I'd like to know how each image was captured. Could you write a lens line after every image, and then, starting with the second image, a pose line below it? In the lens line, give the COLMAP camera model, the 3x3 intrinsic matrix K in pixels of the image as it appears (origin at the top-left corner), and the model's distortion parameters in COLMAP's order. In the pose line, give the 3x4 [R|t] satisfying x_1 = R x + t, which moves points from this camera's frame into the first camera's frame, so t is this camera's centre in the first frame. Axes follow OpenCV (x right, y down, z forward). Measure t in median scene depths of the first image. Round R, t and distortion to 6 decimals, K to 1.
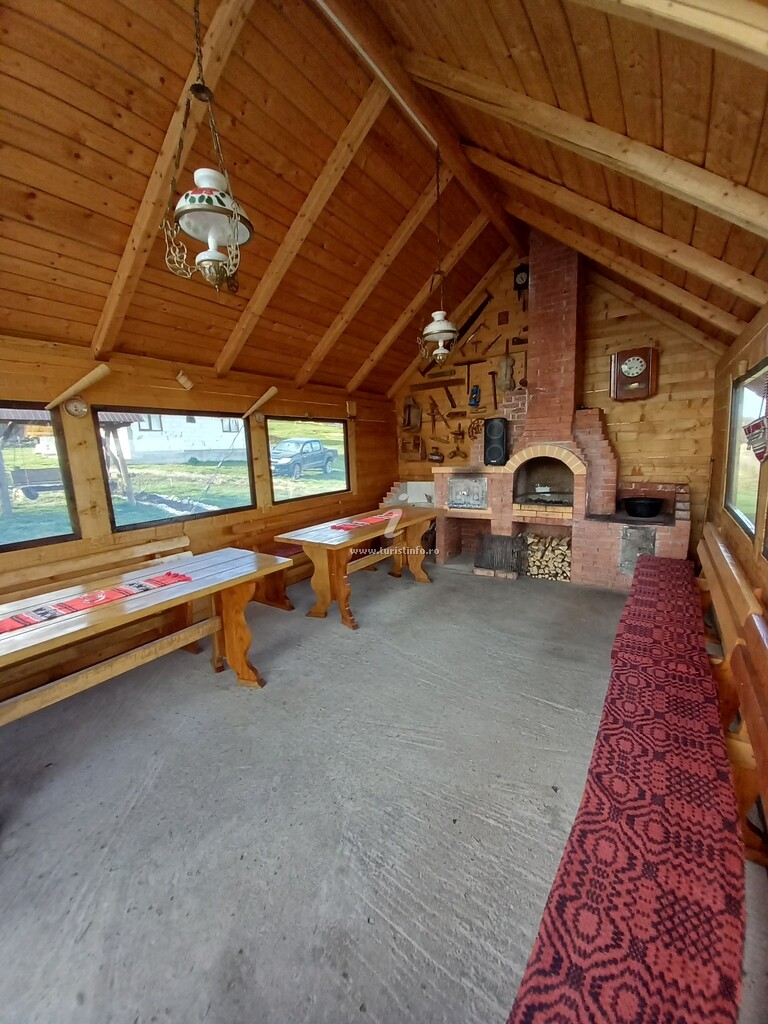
lens RADIAL K [[408.8, 0, 382.9], [0, 408.8, 509.2], [0, 0, 1]] dist [0.003448, 0.000113]
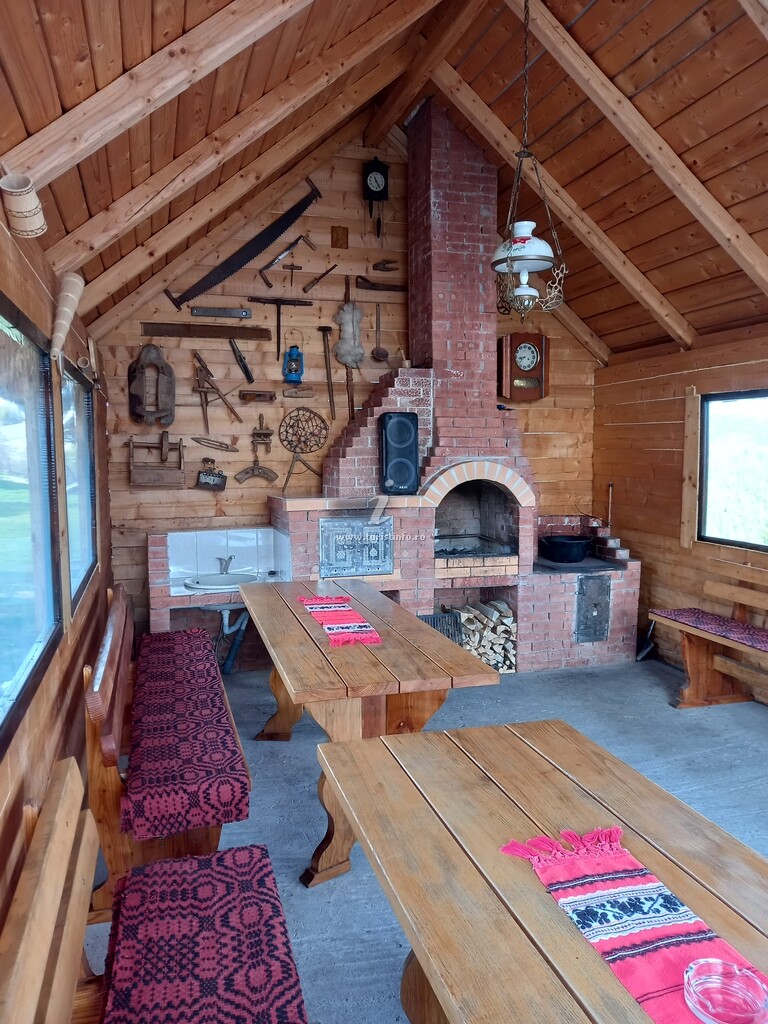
lens RADIAL K [[746.2, 0, 383.2], [0, 746.2, 511.5], [0, 0, 1]] dist [0.038603, -0.003022]
pose [[0.623277, -0.027798, 0.781507, -0.559292], [0.092788, 0.994937, -0.038612, -0.046196], [-0.776477, 0.096581, 0.622700, 0.380903]]
